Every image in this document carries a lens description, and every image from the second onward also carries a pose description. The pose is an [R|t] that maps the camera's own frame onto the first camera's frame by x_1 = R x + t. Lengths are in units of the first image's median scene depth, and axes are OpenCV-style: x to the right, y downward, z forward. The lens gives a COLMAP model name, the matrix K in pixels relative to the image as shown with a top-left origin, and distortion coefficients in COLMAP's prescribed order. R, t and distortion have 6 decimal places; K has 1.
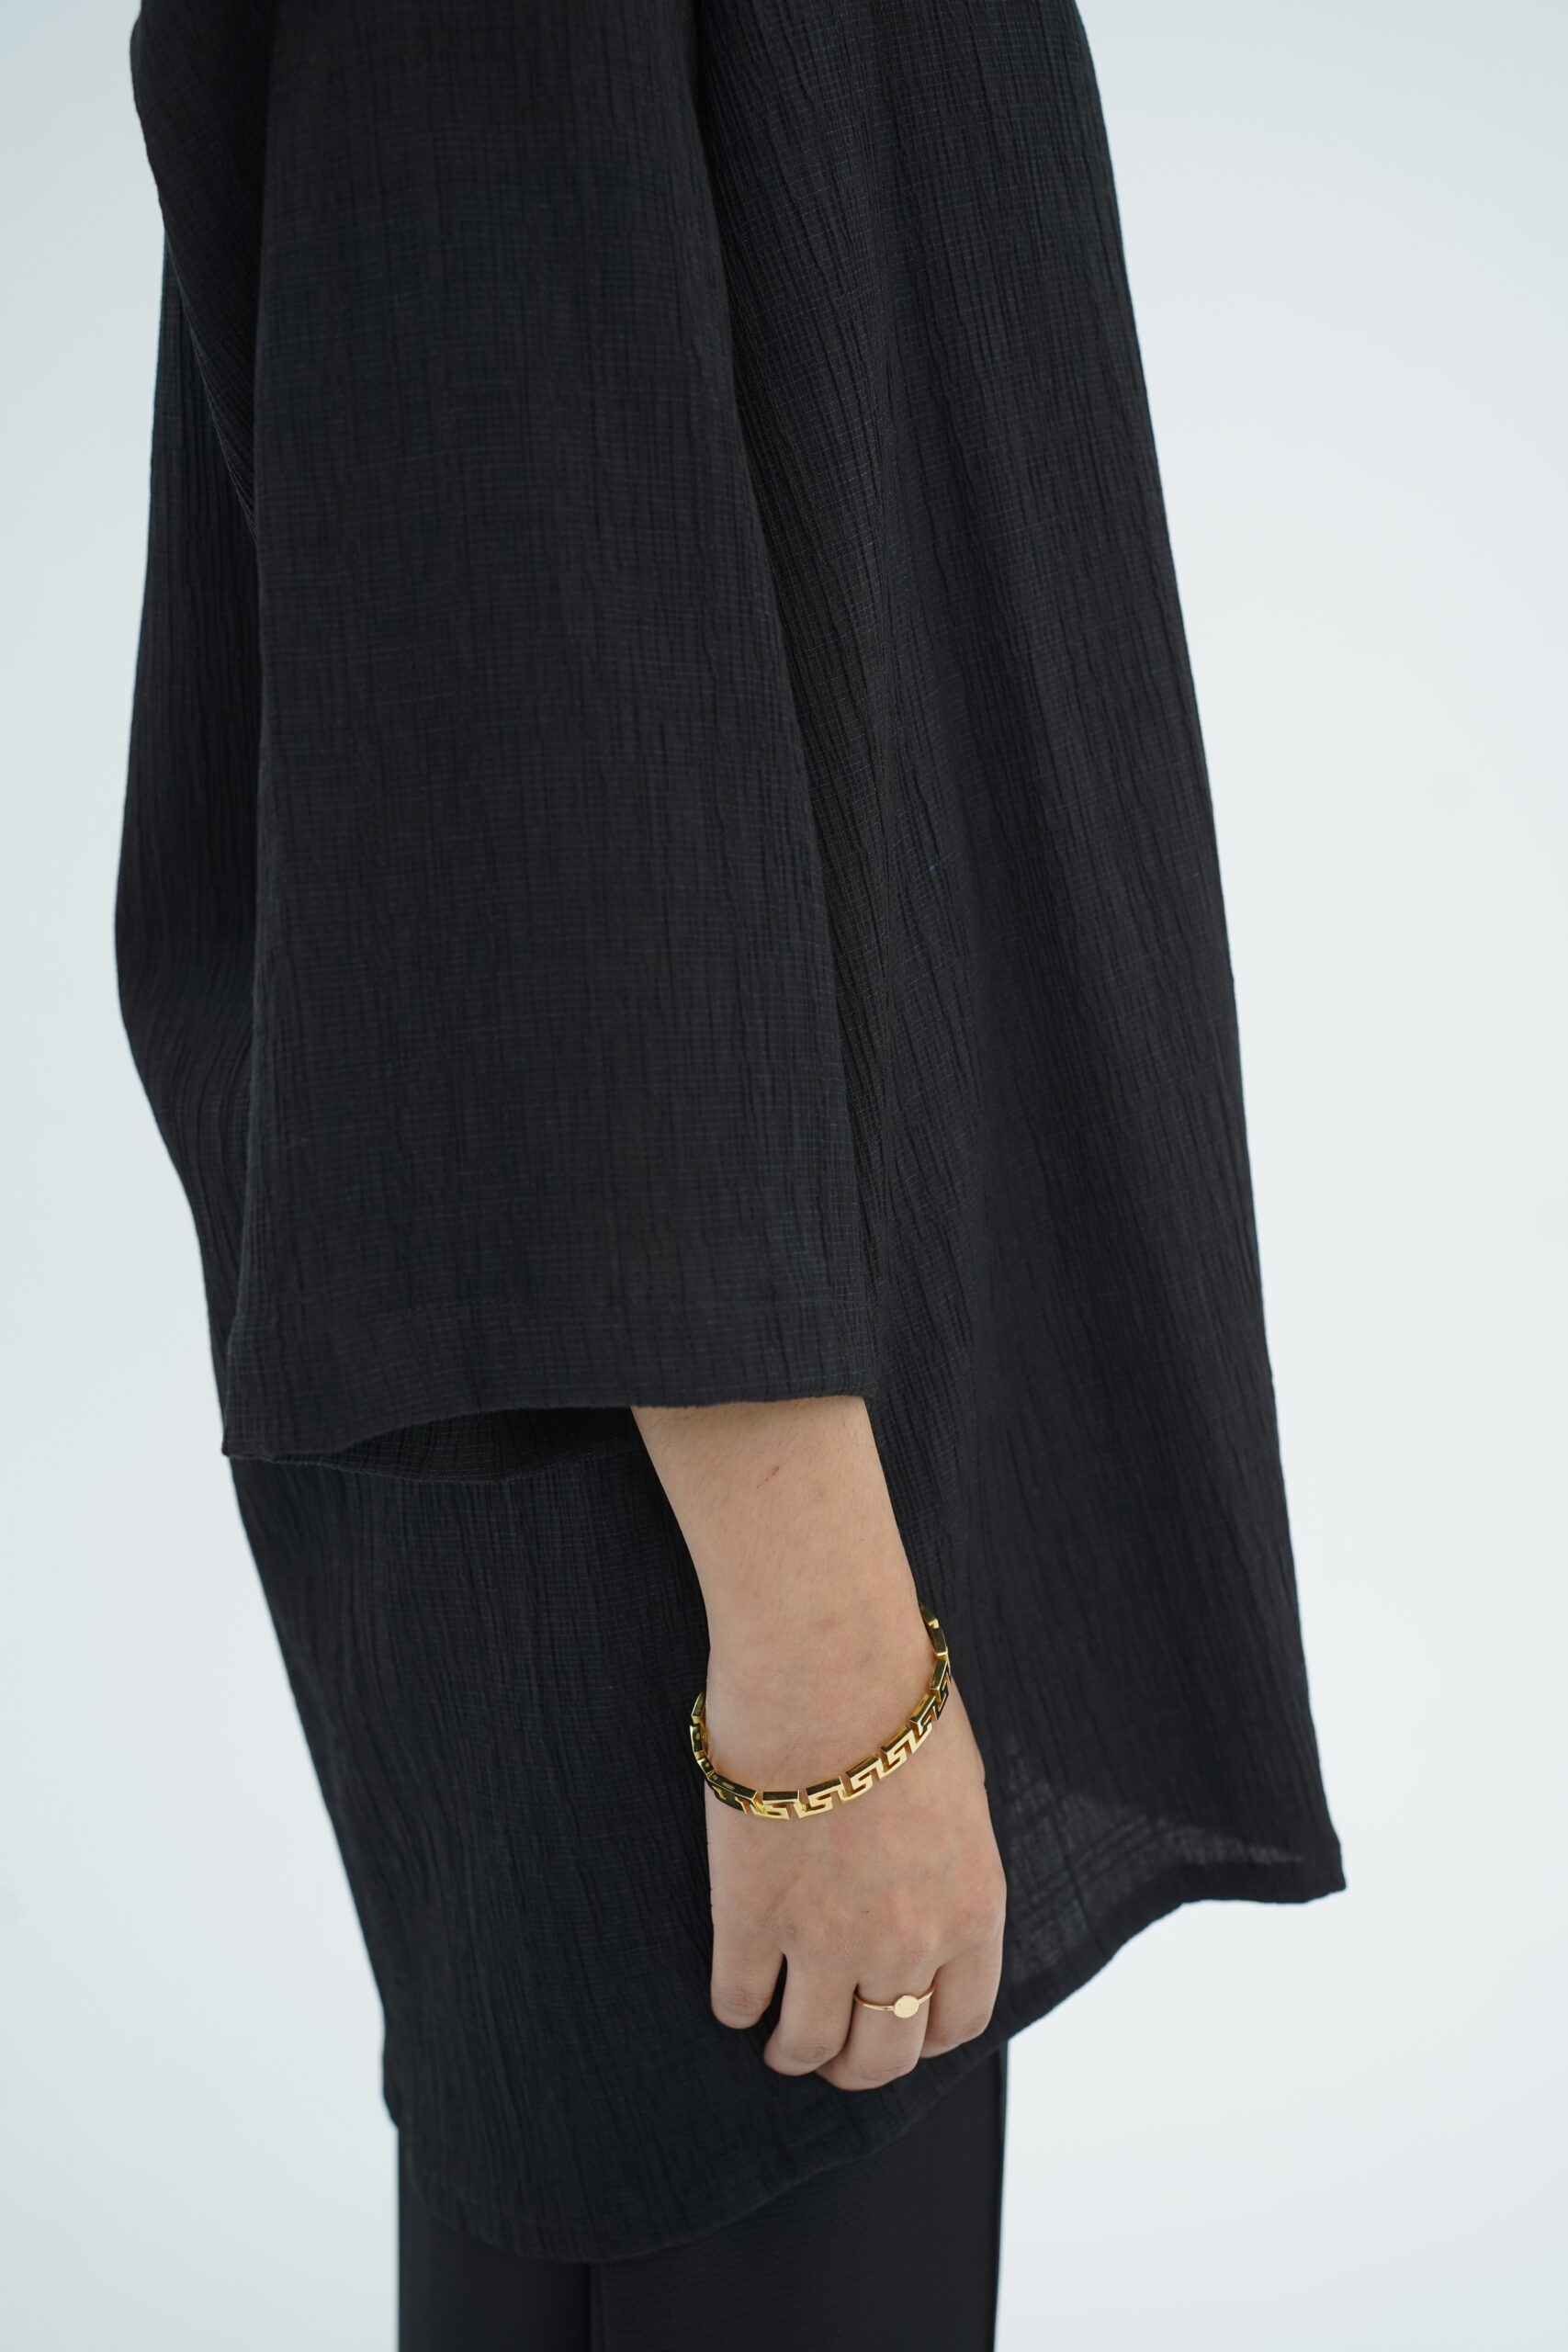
lens RADIAL K [[2332.8, 0, 786.1], [0, 2332.8, 1180.8], [0, 0, 1]] dist [-0.005145, 0.000000]
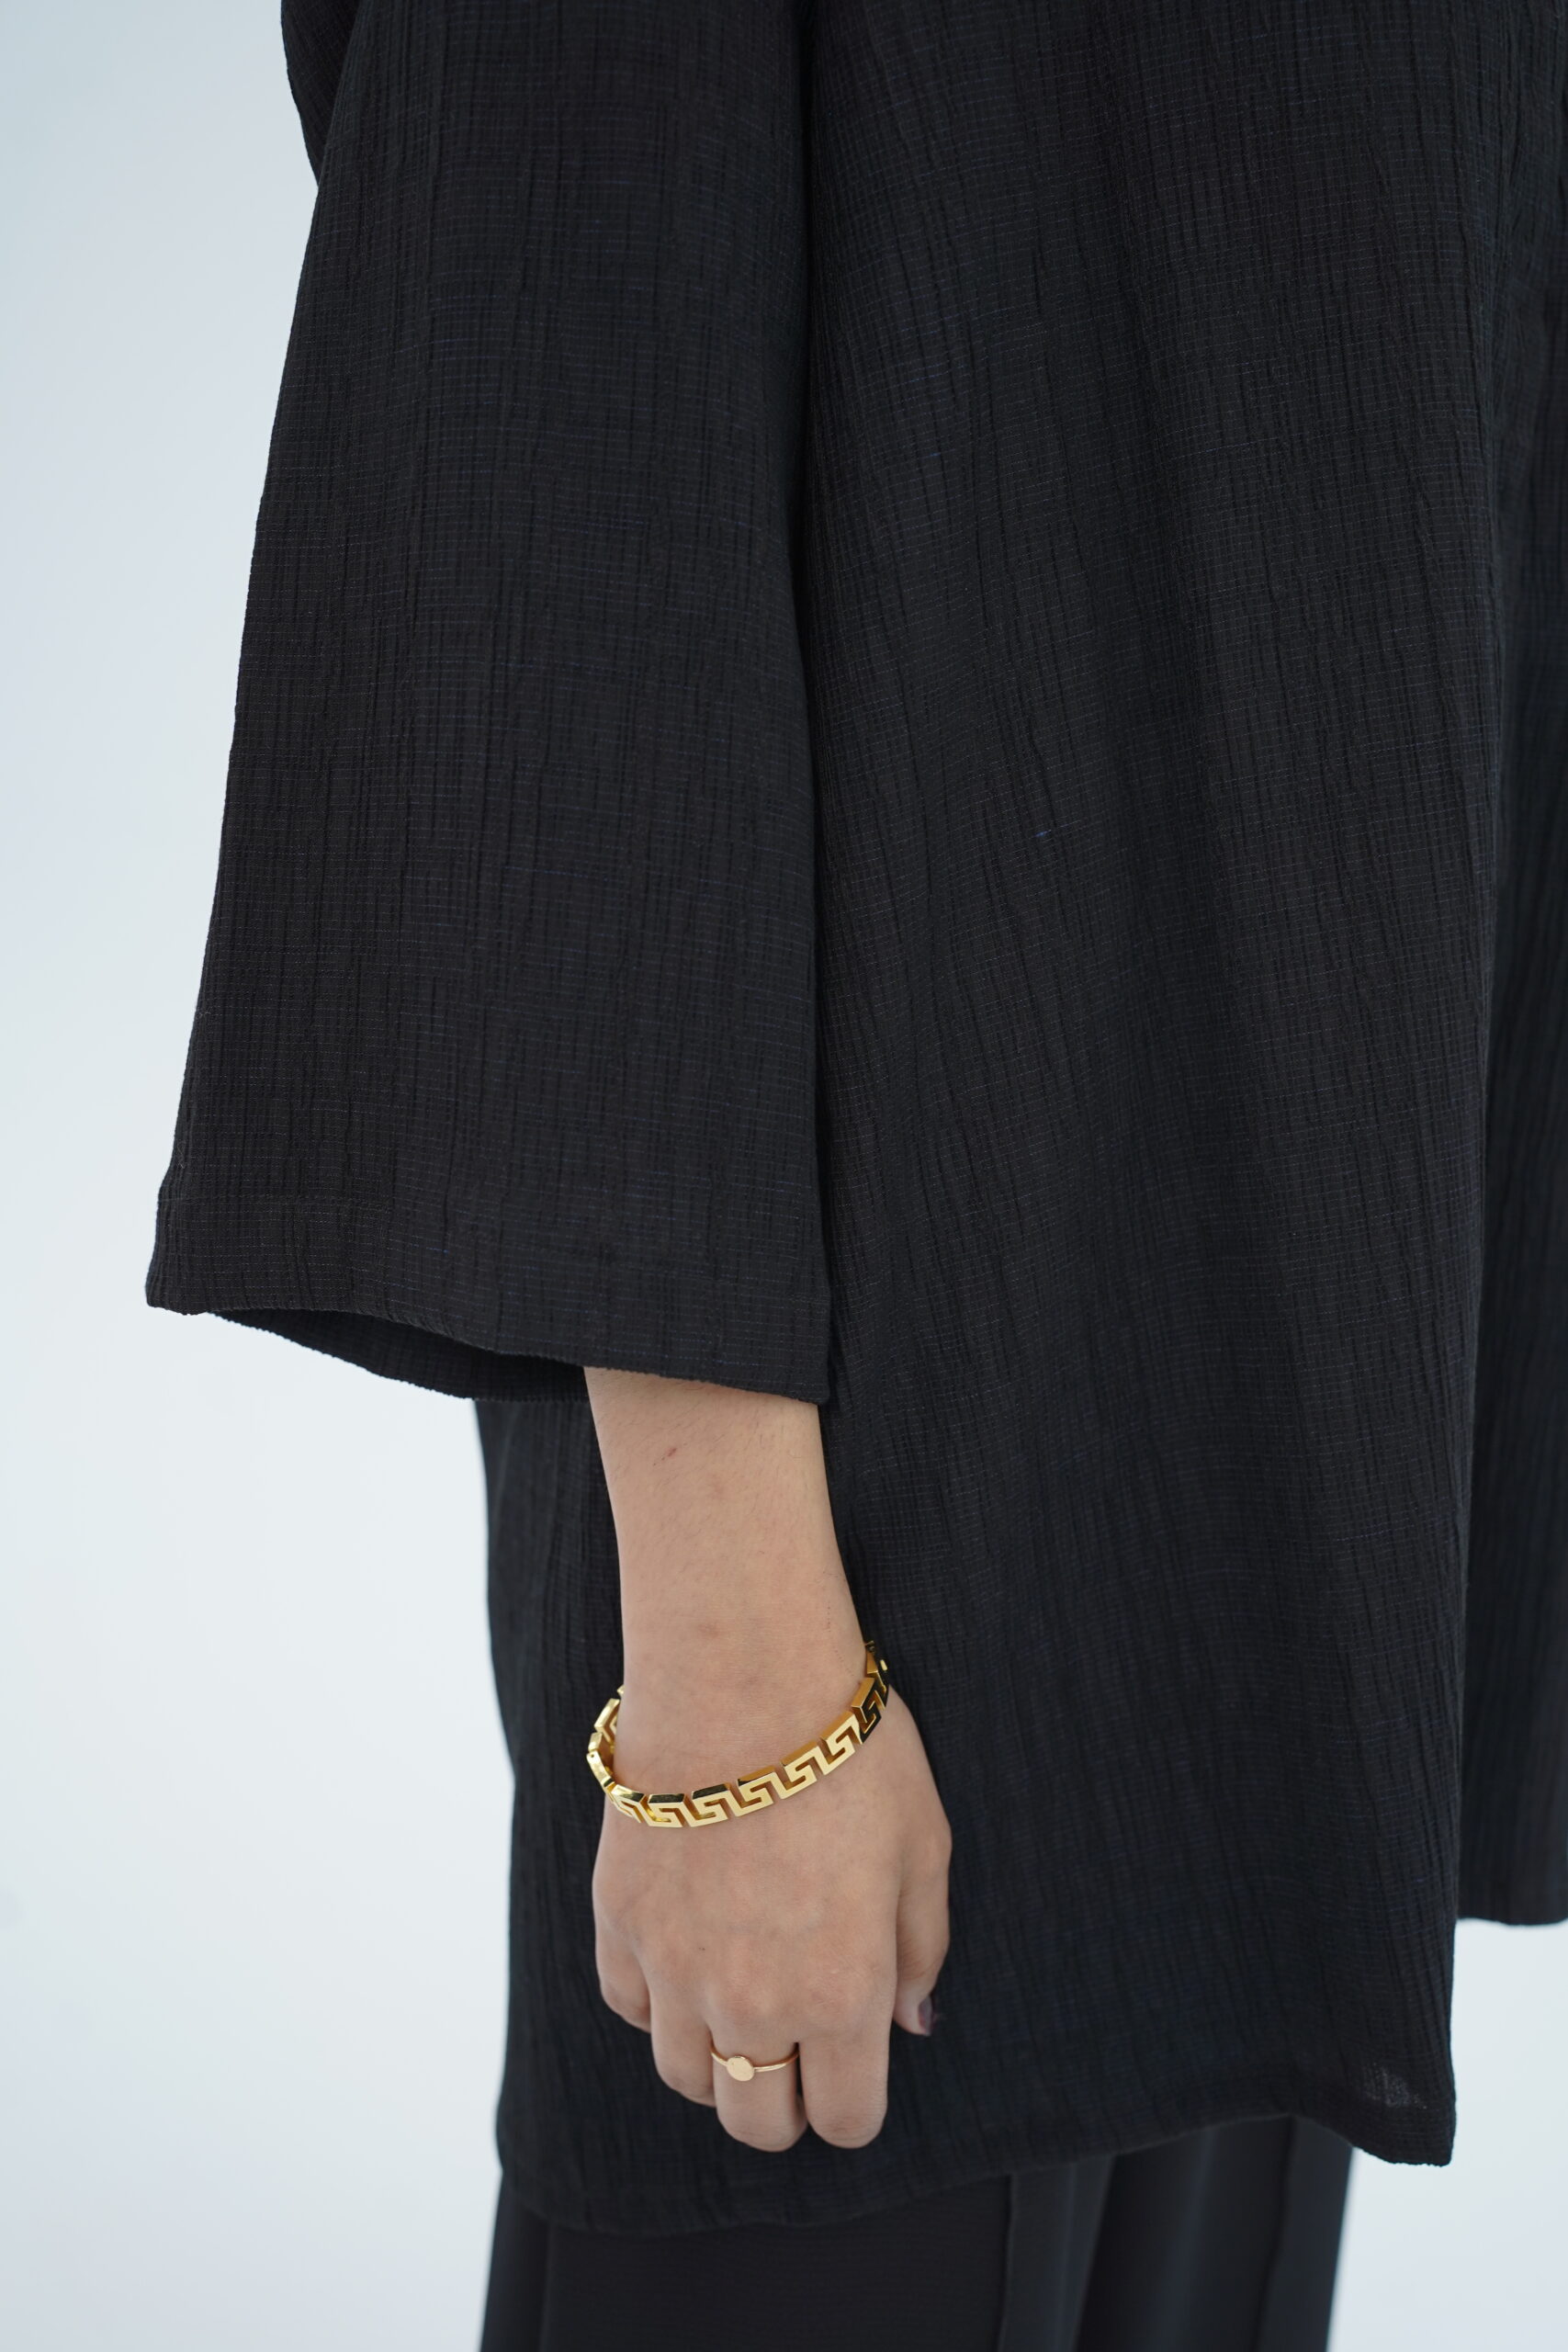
lens RADIAL K [[2332.8, 0, 781.9], [0, 2332.8, 1174.8], [0, 0, 1]] dist [-0.005145, 0.000000]
pose [[0.844566, 0.176577, -0.505499, 0.452535], [-0.172111, 0.983485, 0.055987, -0.041250], [0.507037, 0.039718, 0.861009, 0.206075]]
